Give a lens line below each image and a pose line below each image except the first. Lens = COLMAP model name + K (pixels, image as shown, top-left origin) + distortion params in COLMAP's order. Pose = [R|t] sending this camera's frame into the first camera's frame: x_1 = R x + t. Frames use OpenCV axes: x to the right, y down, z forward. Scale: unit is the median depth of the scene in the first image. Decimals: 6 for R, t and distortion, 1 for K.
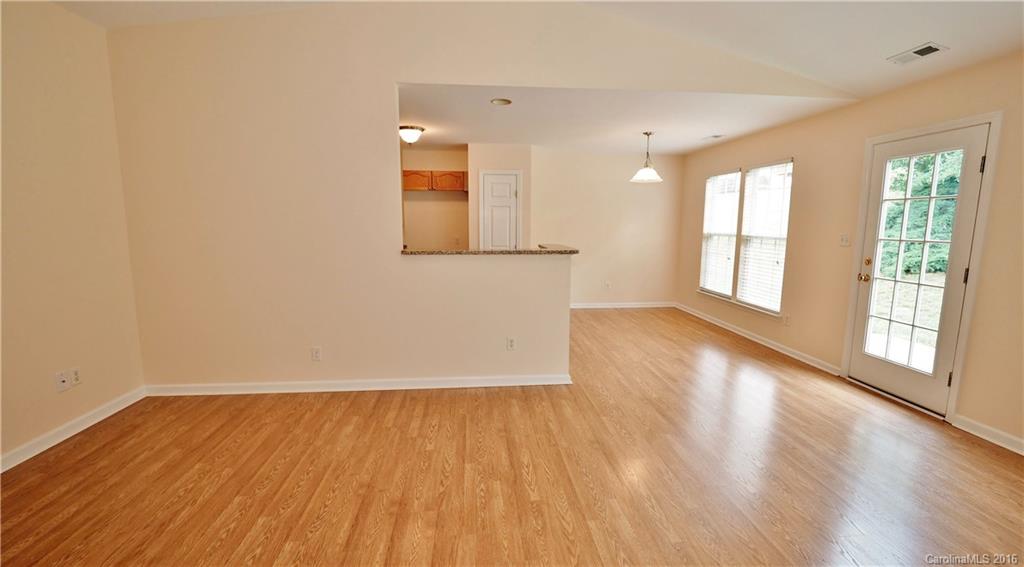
lens RADIAL K [[416.1, 0, 512.0], [0, 416.1, 283.5], [0, 0, 1]] dist [-0.010749, -0.000139]
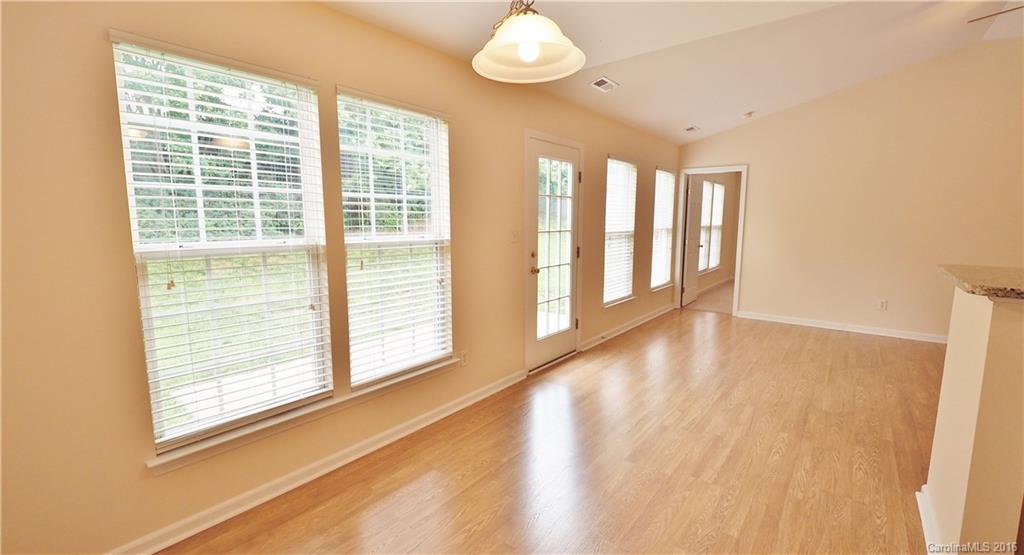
lens RADIAL K [[420.3, 0, 512.4], [0, 420.3, 273.2], [0, 0, 1]] dist [-0.010260, -0.000205]
pose [[-0.710469, -0.092629, 0.697606, 0.173007], [0.101191, 0.967551, 0.231530, -0.248973], [-0.696416, 0.235086, -0.678041, 1.724760]]
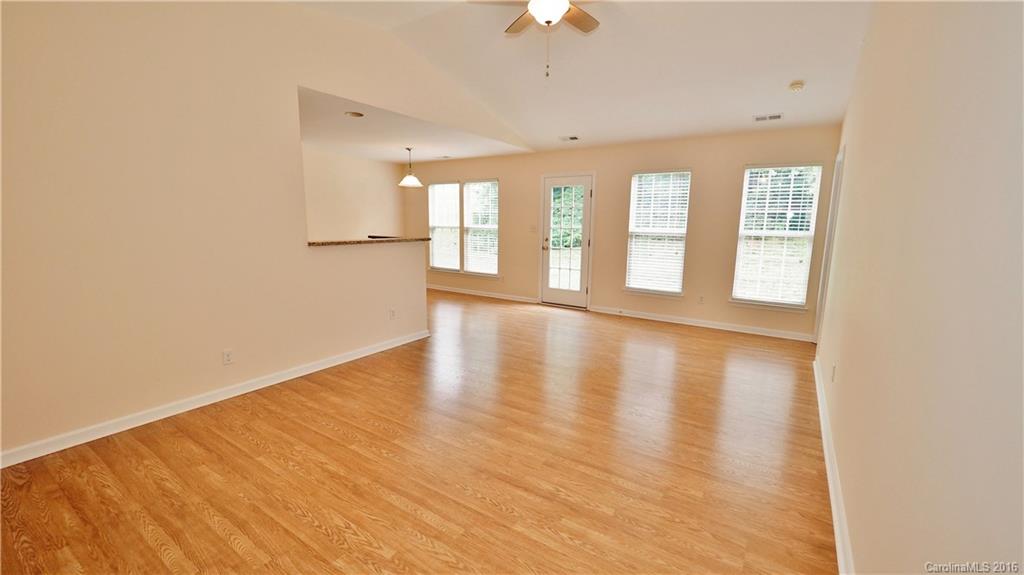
lens RADIAL K [[414.8, 0, 512.0], [0, 414.8, 287.5], [0, 0, 1]] dist [-0.001256, -0.000089]
pose [[0.625416, -0.118798, 0.771195, -0.728034], [0.102770, 0.992273, 0.069511, 0.016336], [-0.773494, 0.035782, 0.632792, -0.077955]]
